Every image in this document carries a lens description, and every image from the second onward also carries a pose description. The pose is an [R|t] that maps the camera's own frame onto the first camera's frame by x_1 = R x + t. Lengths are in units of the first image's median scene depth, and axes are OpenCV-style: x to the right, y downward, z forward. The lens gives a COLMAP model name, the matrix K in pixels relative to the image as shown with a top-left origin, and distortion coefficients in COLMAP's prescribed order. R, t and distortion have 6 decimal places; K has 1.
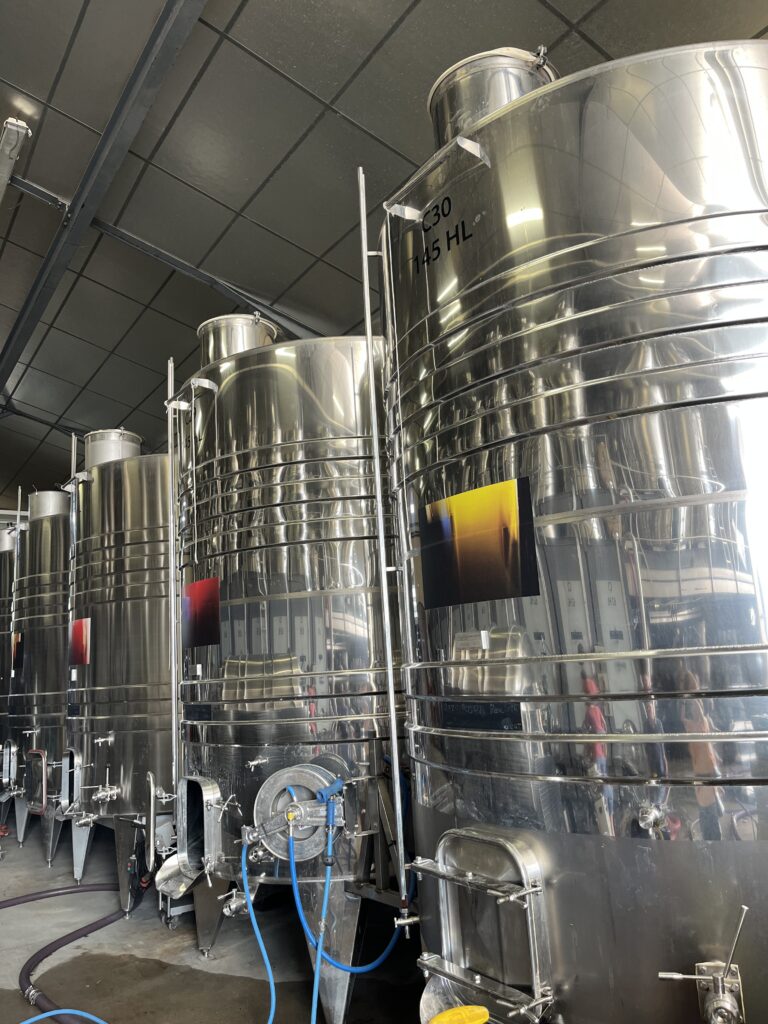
lens RADIAL K [[776.8, 0, 382.6], [0, 776.8, 511.4], [0, 0, 1]] dist [-0.002833, -0.001628]
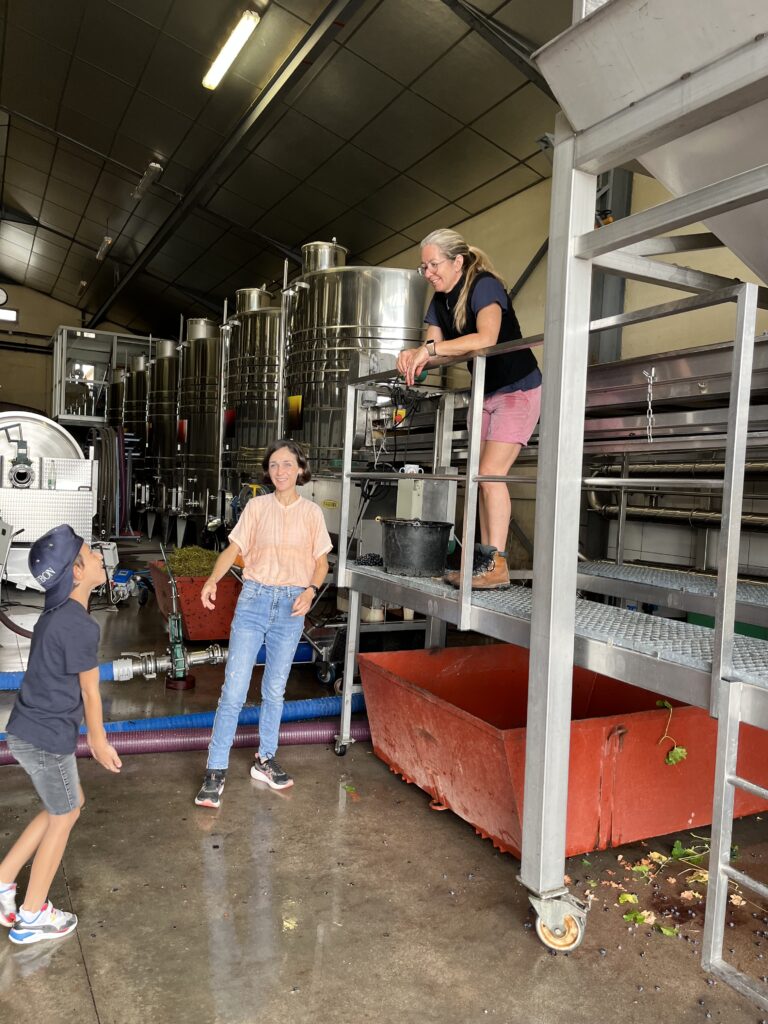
lens RADIAL K [[776.8, 0, 384.3], [0, 776.8, 513.1], [0, 0, 1]] dist [-0.002833, -0.001628]
pose [[0.987457, 0.110272, -0.113003, 0.359280], [-0.080682, 0.967612, 0.239202, -0.142440], [0.135720, -0.227085, 0.964372, -0.872053]]
